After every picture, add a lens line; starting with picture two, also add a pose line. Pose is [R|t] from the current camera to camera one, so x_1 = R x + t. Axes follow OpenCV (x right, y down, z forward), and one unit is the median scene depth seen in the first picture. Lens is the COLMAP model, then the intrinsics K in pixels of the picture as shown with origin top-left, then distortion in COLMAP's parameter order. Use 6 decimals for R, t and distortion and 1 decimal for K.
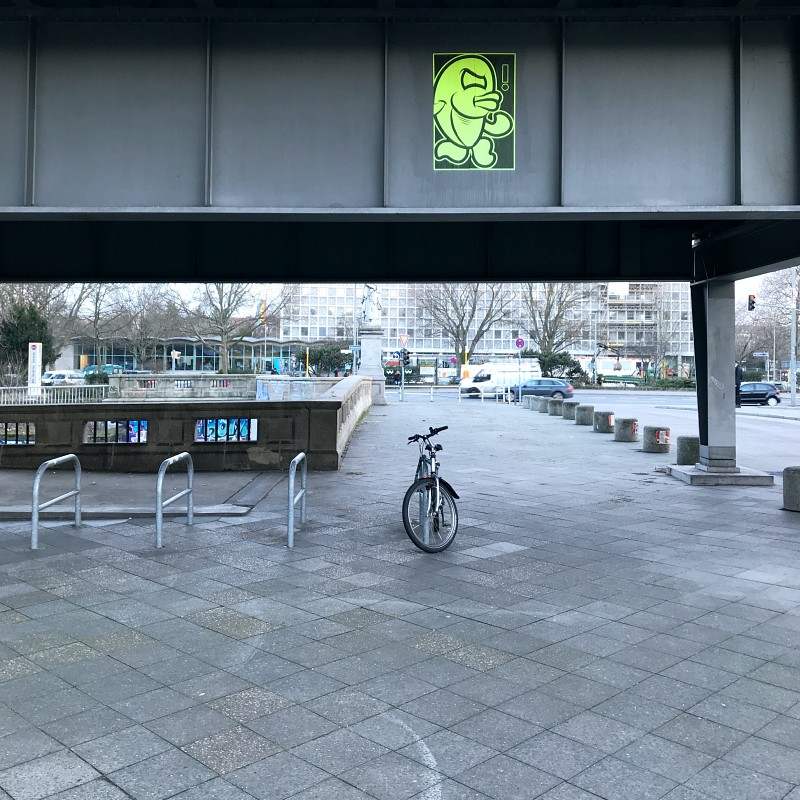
lens RADIAL K [[825.0, 0, 387.1], [0, 825.0, 332.4], [0, 0, 1]] dist [0.014803, 0.000000]
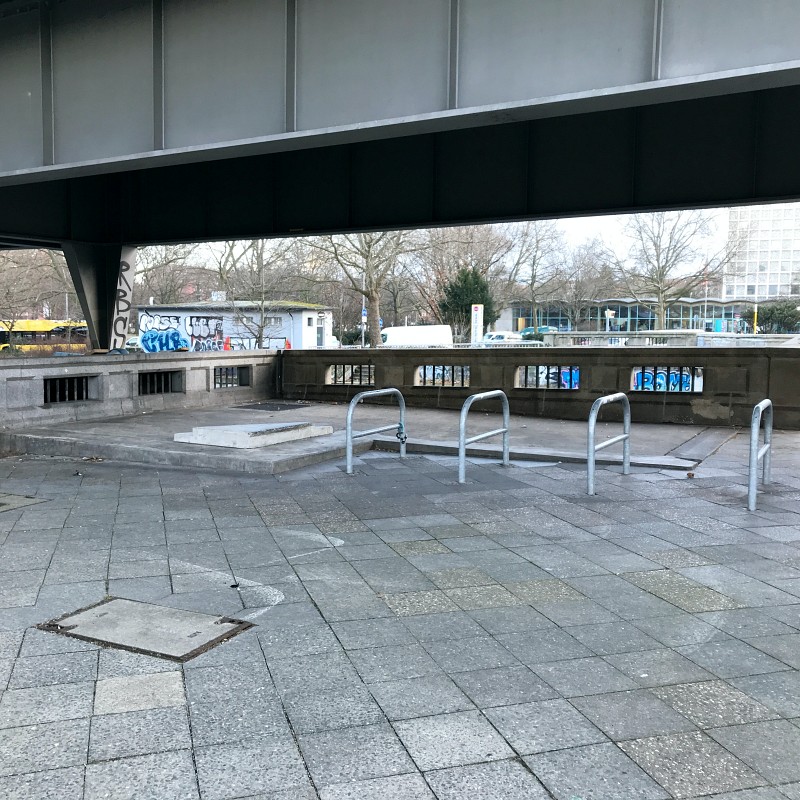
lens RADIAL K [[825.0, 0, 398.0], [0, 825.0, 401.8], [0, 0, 1]] dist [0.014803, 0.000000]
pose [[0.877752, 0.041866, -0.477283, -0.038456], [0.019264, 0.992286, 0.122468, 0.048671], [0.478728, -0.116691, 0.870174, 0.141569]]
